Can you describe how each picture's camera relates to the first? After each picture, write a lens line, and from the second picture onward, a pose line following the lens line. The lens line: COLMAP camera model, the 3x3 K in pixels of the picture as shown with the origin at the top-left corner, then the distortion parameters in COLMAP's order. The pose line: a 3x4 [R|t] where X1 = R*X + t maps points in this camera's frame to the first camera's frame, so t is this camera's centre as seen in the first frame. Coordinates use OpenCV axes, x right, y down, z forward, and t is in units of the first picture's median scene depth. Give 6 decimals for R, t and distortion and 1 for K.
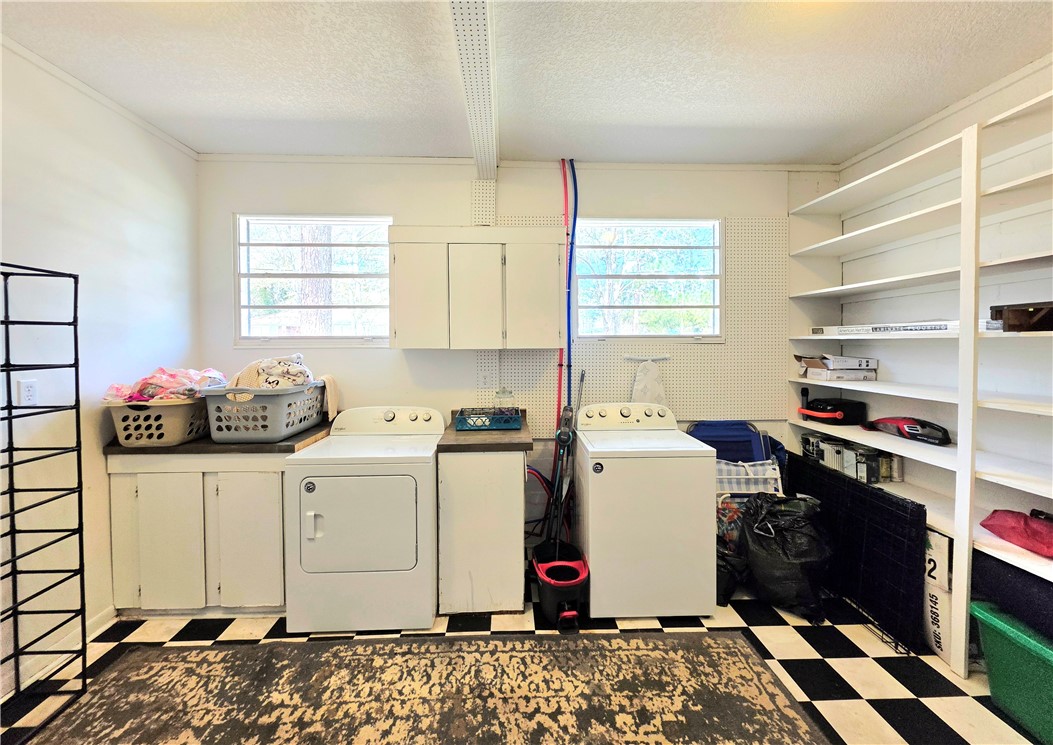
lens RADIAL K [[418.8, 0, 523.8], [0, 418.8, 348.9], [0, 0, 1]] dist [0.002185, 0.000175]
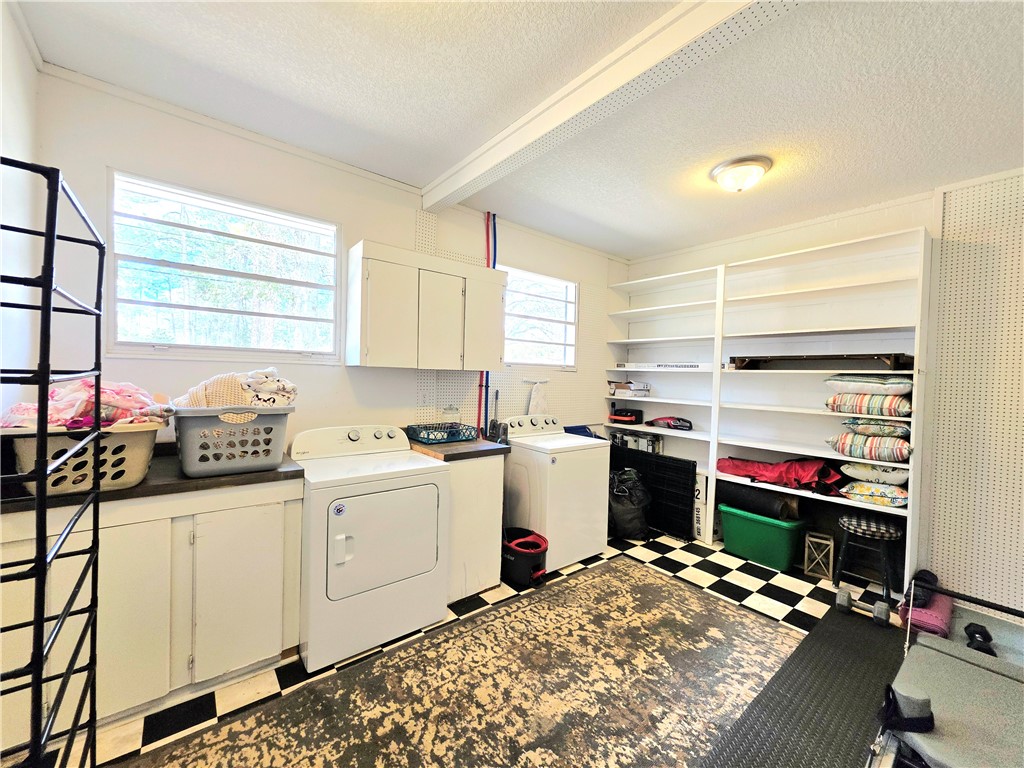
lens RADIAL K [[409.7, 0, 508.6], [0, 409.7, 381.9], [0, 0, 1]] dist [0.002338, 0.000020]
pose [[0.802464, 0.015716, 0.596494, -0.756835], [-0.024003, 0.999694, 0.005953, 0.027578], [-0.596218, -0.019095, 0.802596, 0.036961]]
